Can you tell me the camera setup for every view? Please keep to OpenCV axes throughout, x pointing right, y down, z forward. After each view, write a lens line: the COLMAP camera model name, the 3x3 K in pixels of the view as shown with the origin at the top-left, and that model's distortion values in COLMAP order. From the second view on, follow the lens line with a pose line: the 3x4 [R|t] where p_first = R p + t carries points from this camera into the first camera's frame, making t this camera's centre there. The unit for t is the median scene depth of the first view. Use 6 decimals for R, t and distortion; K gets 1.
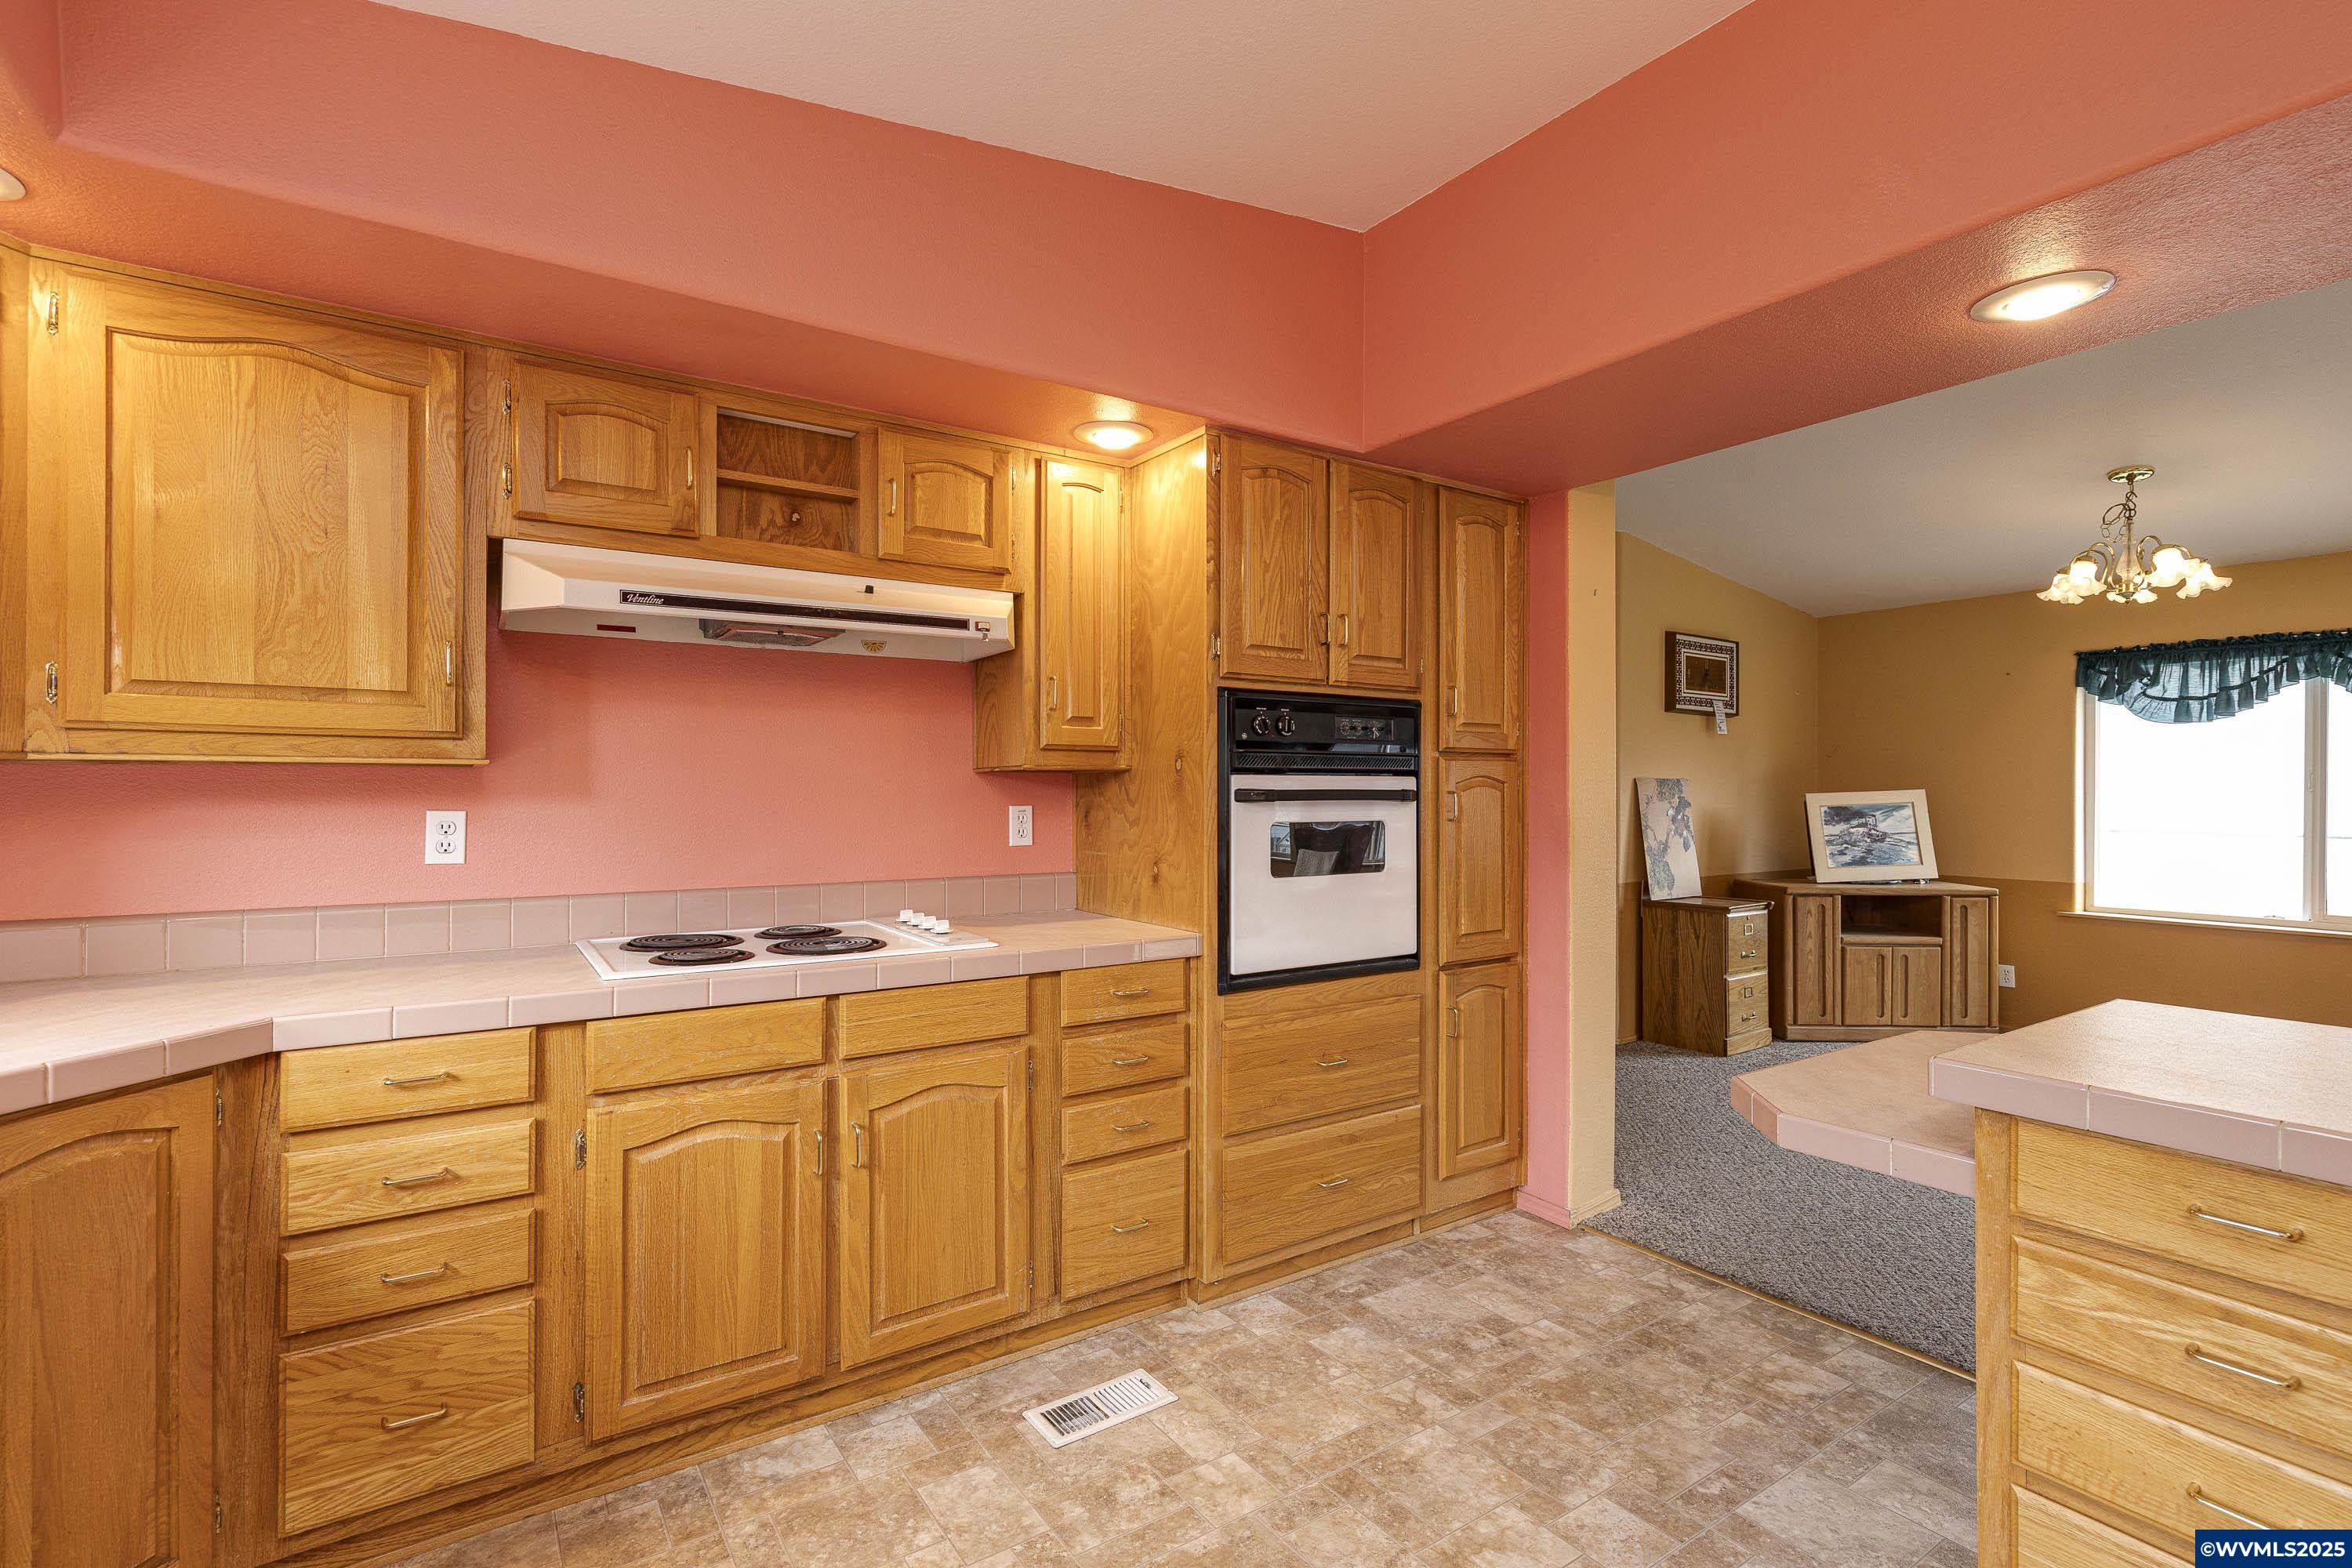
lens RADIAL K [[1059.6, 0, 1166.2], [0, 1059.6, 784.4], [0, 0, 1]] dist [0.010660, -0.001331]
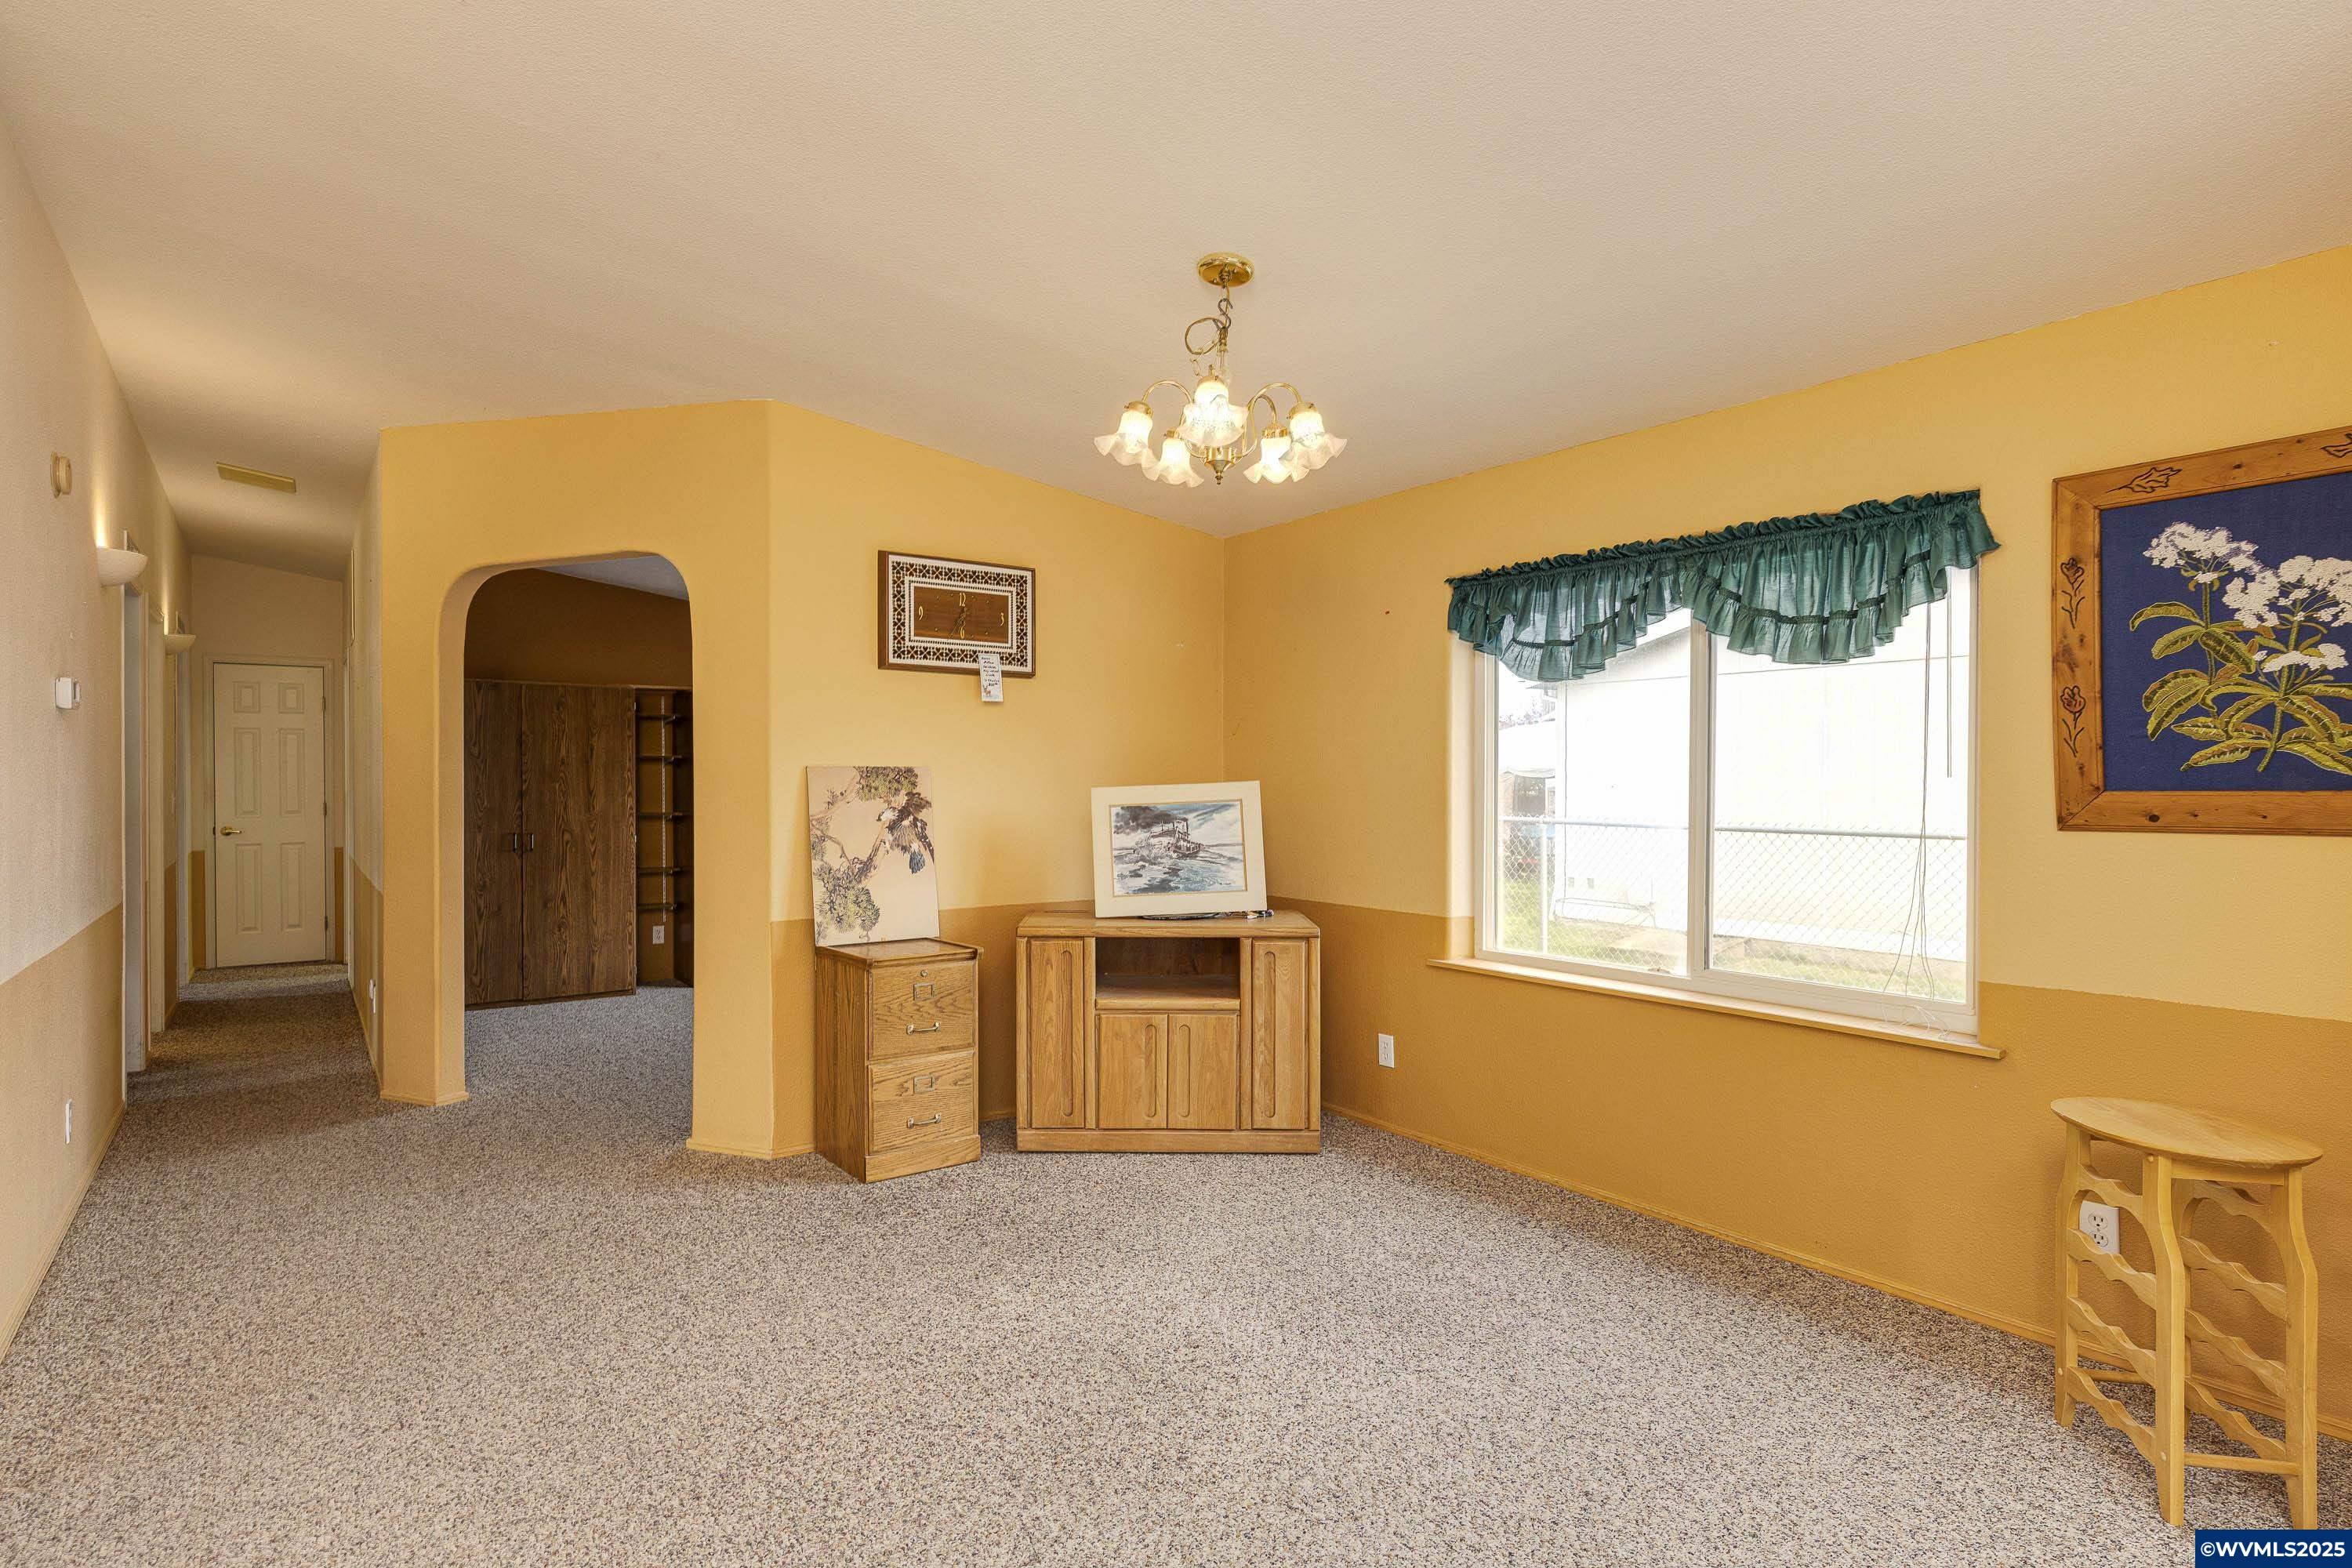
lens RADIAL K [[1222.0, 0, 1105.6], [0, 1222.0, 790.4], [0, 0, 1]] dist [0.006438, -0.001305]
pose [[0.999995, -0.003196, -0.000823, 0.617800], [0.003205, 0.999926, 0.011729, 0.001253], [0.000785, -0.011731, 0.999931, 0.214230]]
